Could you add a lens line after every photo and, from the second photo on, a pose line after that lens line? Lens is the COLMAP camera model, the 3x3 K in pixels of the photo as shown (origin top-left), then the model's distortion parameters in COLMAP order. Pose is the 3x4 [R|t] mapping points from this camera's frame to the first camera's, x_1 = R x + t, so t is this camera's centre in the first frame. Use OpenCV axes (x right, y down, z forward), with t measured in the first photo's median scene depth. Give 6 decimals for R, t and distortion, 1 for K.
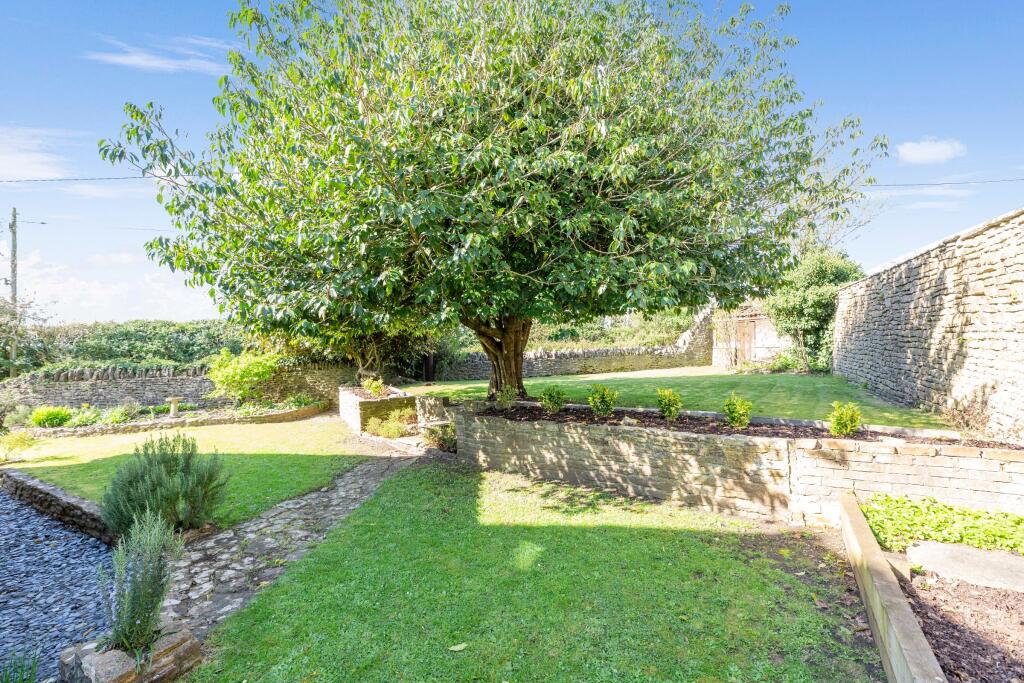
lens RADIAL K [[465.2, 0, 512.2], [0, 465.2, 342.5], [0, 0, 1]] dist [0.003590, 0.000559]
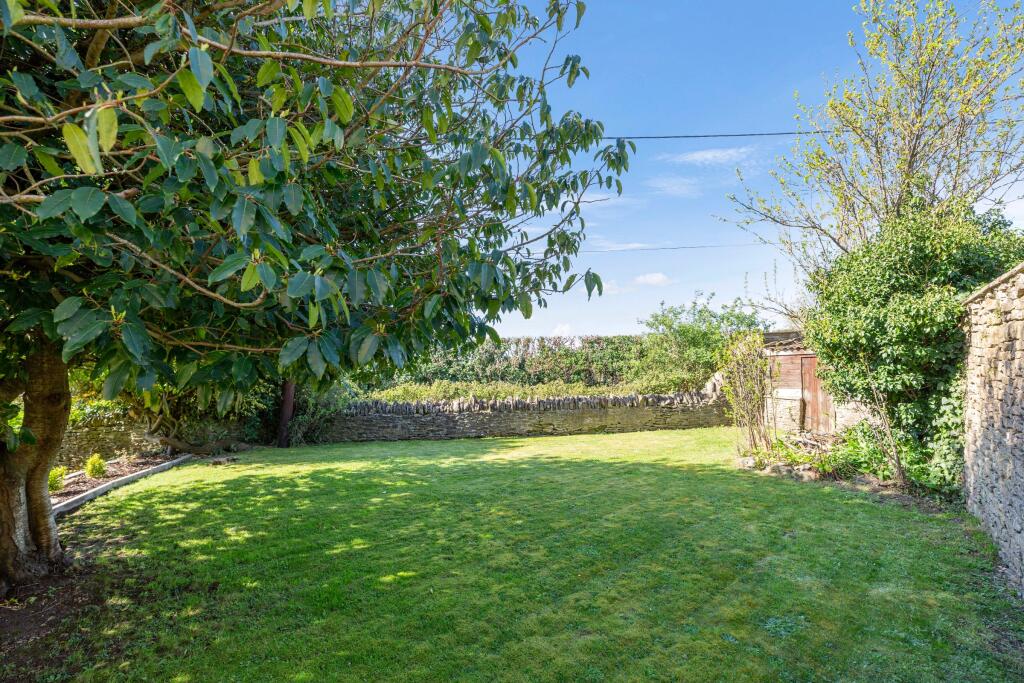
lens RADIAL K [[465.2, 0, 509.1], [0, 465.2, 338.8], [0, 0, 1]] dist [0.003590, 0.000559]
pose [[0.972968, -0.004413, -0.230898, 0.379328], [-0.006303, 0.998938, -0.045650, -0.055753], [0.230854, 0.045871, 0.971906, 0.484050]]
